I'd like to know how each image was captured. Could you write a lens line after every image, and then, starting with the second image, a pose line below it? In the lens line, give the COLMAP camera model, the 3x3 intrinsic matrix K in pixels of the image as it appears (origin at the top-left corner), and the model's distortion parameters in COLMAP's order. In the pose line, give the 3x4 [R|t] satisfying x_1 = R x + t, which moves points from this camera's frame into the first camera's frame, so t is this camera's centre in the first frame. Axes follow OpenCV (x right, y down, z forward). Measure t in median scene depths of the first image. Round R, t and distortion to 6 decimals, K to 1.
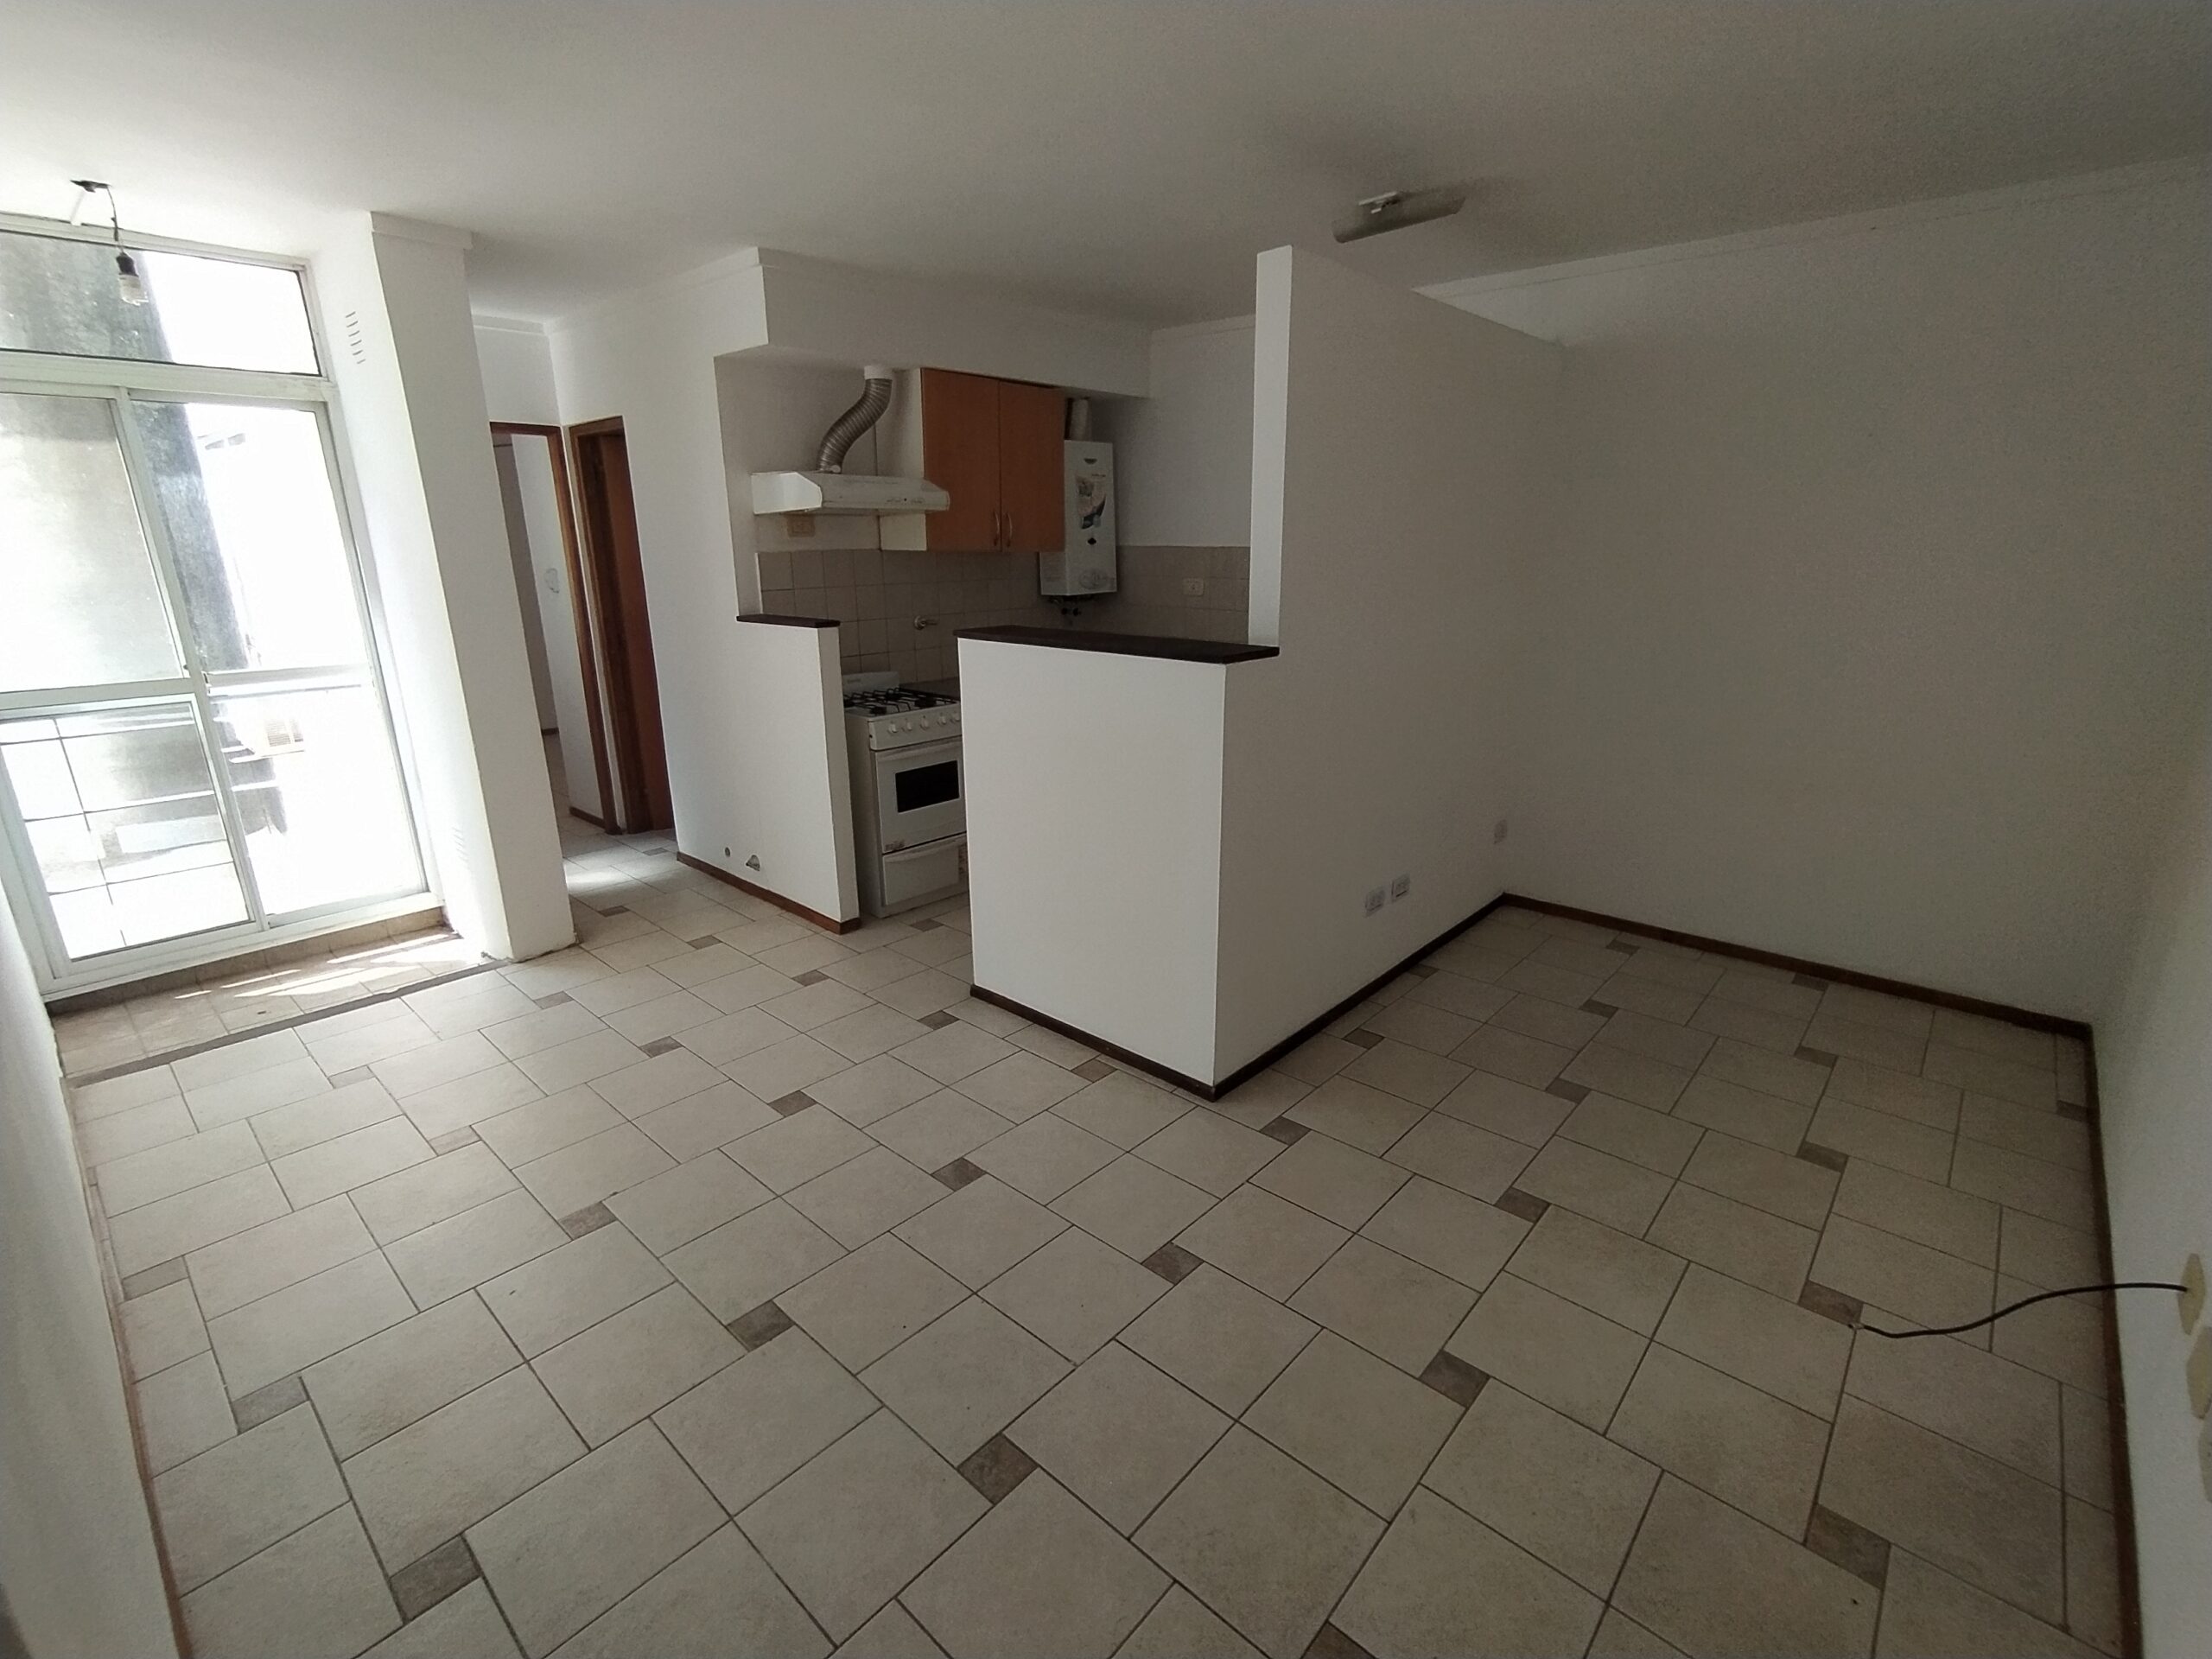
lens RADIAL K [[1011.5, 0, 1105.4], [0, 1011.5, 822.6], [0, 0, 1]] dist [-0.001695, 0.000752]
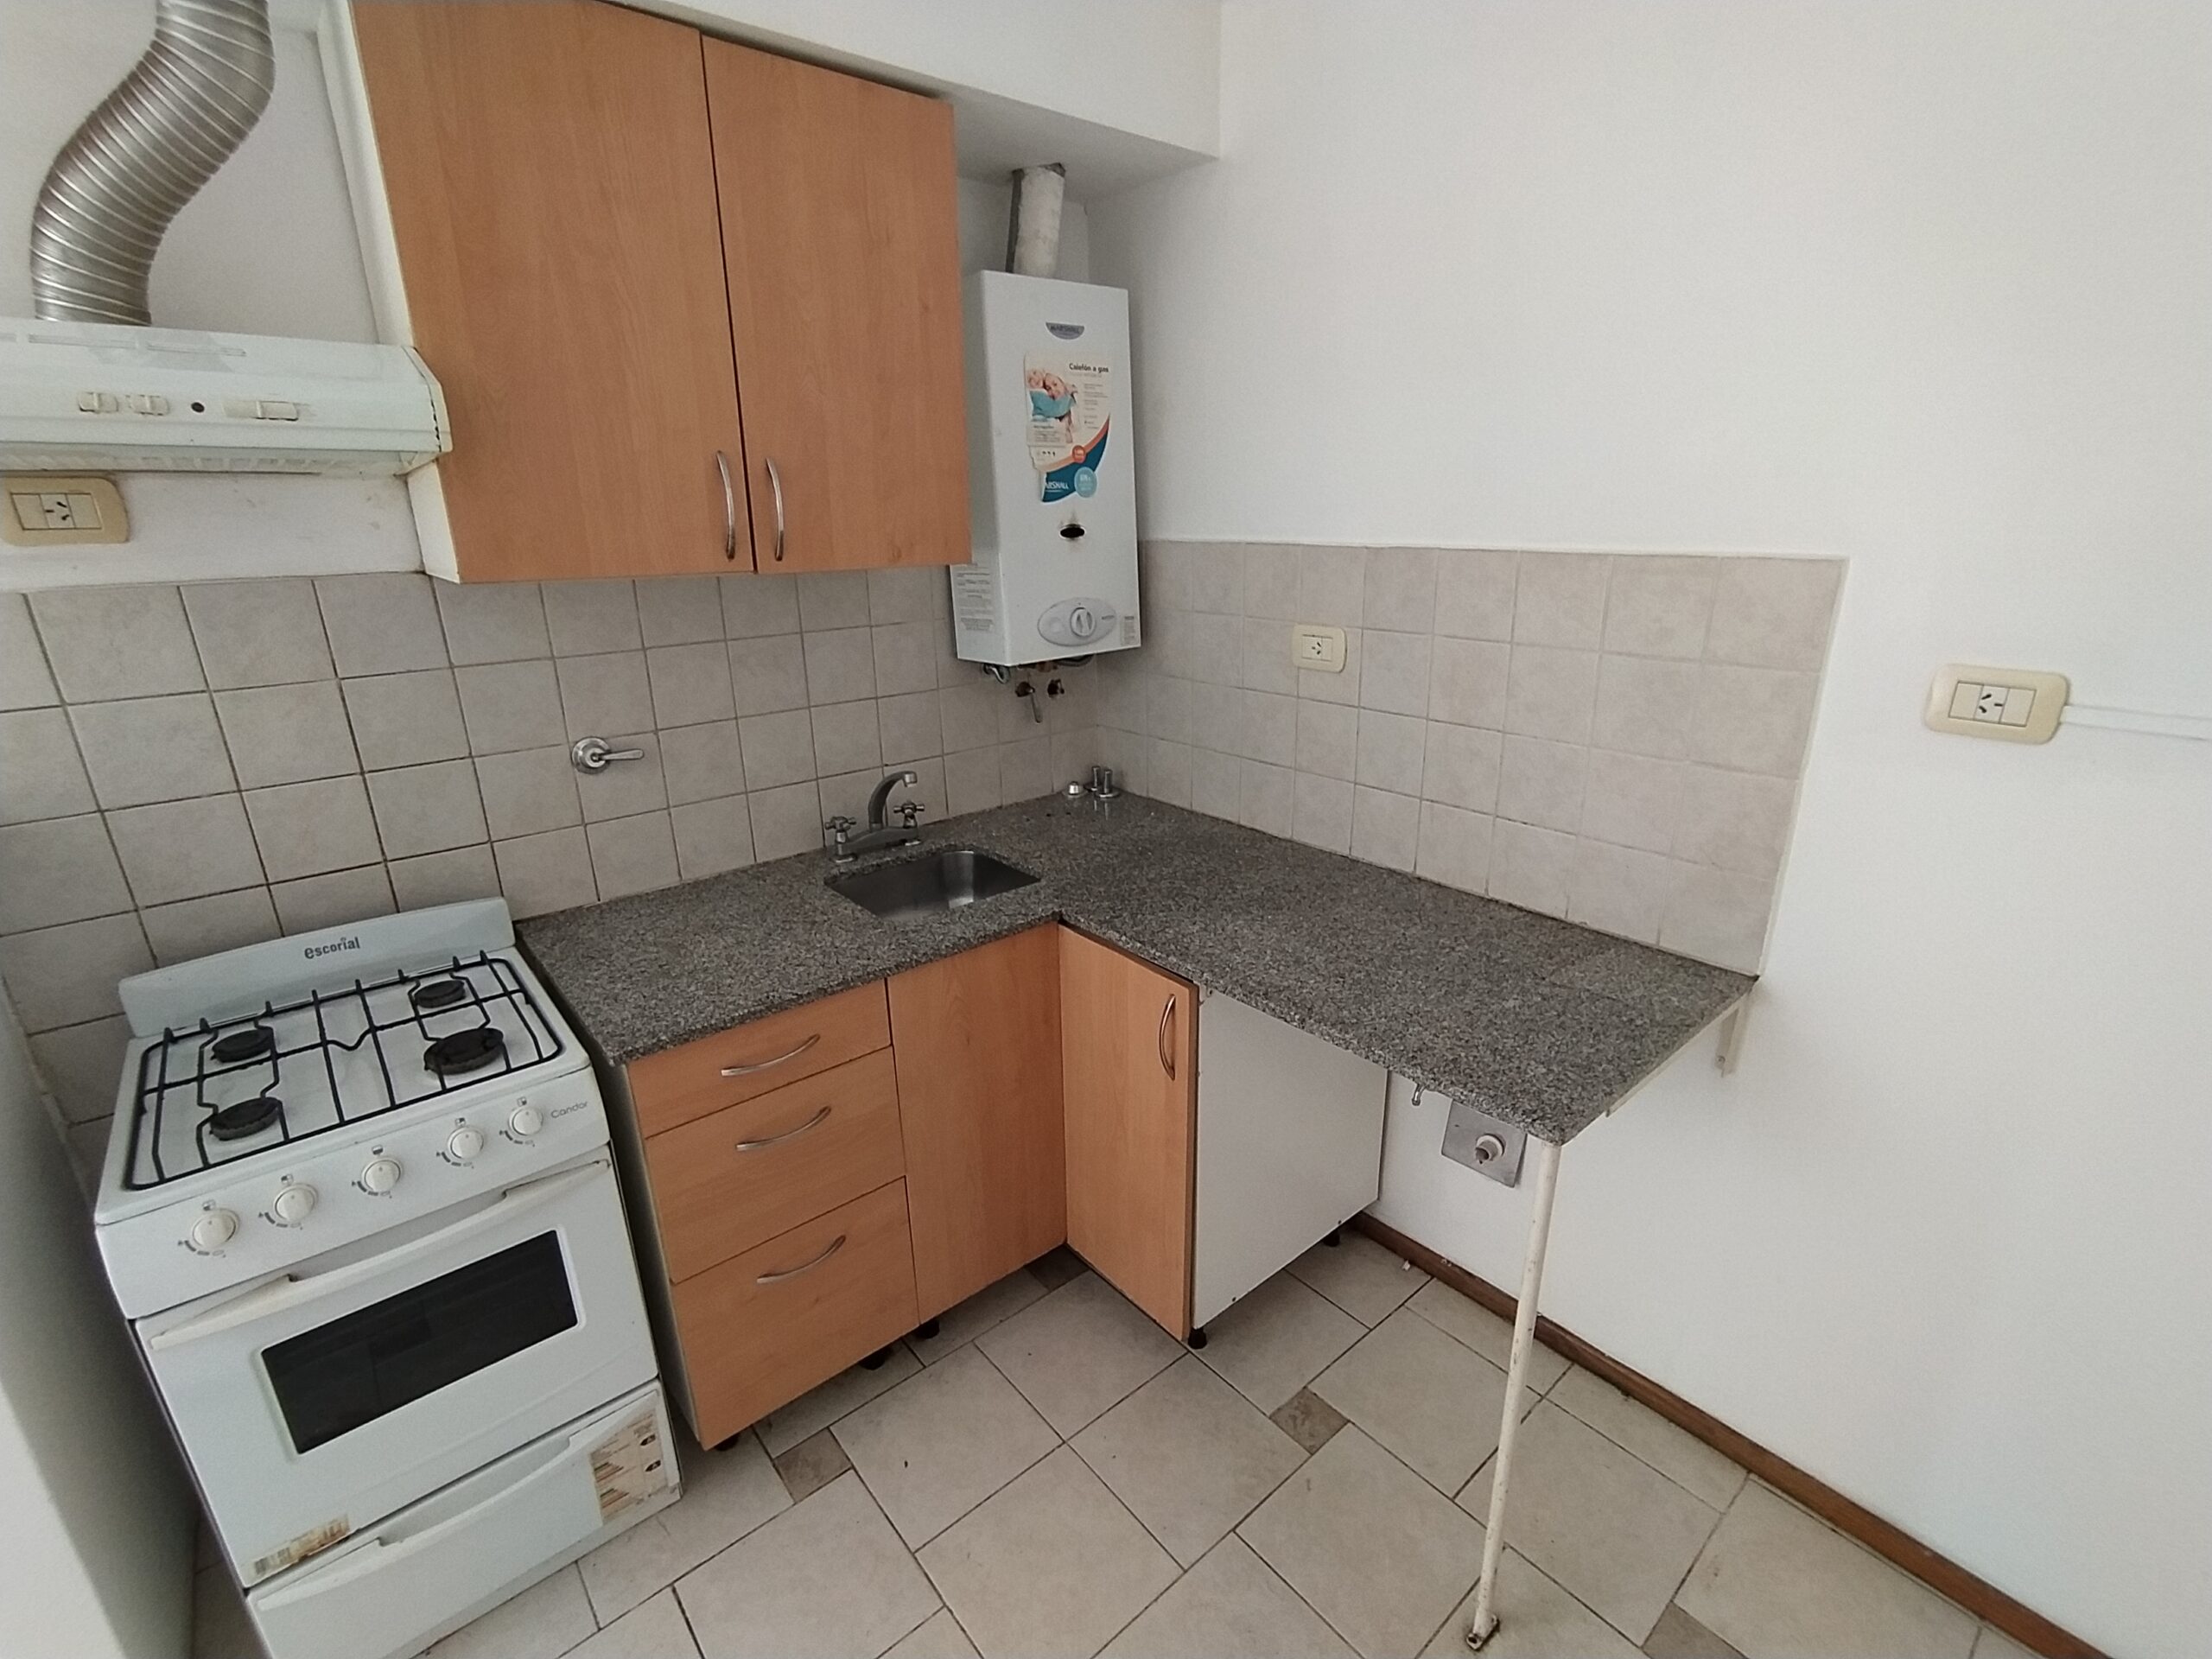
lens RADIAL K [[1011.5, 0, 1110.3], [0, 1011.5, 833.5], [0, 0, 1]] dist [-0.001695, 0.000752]
pose [[0.990989, 0.023724, -0.131829, 0.058552], [-0.019159, 0.999176, 0.035789, -0.167797], [0.132569, -0.032941, 0.990626, 0.580871]]
